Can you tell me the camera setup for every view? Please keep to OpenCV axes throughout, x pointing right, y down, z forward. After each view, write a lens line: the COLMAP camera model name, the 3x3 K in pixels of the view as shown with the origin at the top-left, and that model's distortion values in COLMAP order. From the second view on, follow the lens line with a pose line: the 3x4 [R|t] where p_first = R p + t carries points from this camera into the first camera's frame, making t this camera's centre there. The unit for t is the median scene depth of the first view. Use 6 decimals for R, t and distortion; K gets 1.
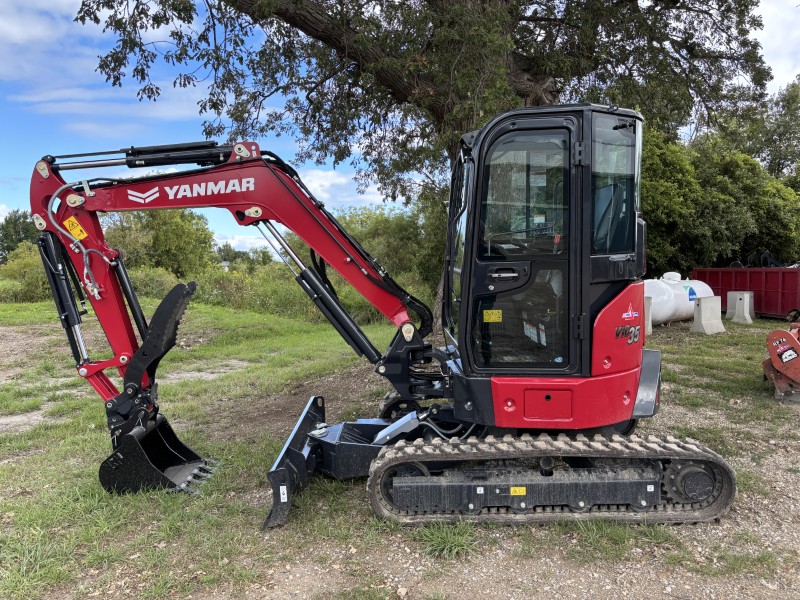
lens RADIAL K [[639.2, 0, 395.2], [0, 639.2, 302.6], [0, 0, 1]] dist [0.036747, -0.040479]
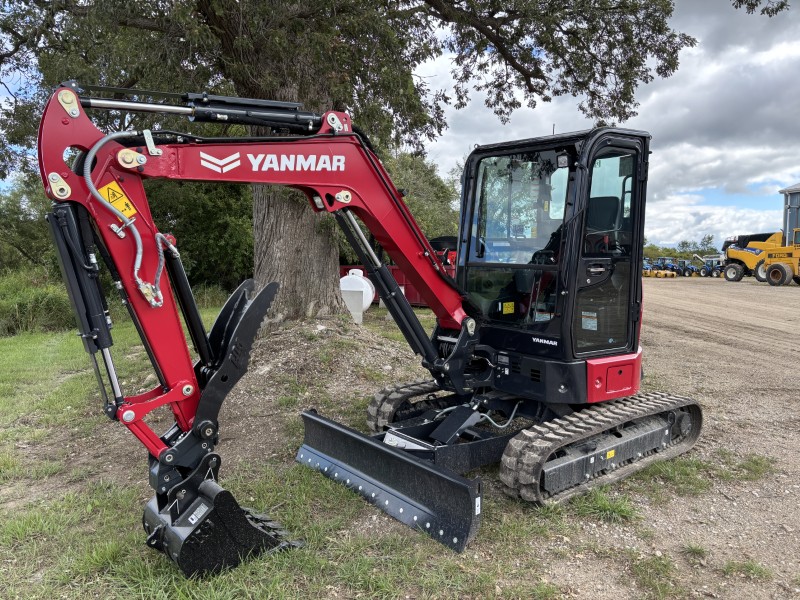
lens RADIAL K [[639.2, 0, 394.5], [0, 639.2, 301.6], [0, 0, 1]] dist [0.036747, -0.040479]
pose [[0.744071, -0.033856, 0.667242, -0.740638], [0.033082, 0.999357, 0.013816, -0.011911], [-0.667281, 0.011794, 0.744713, 0.327975]]
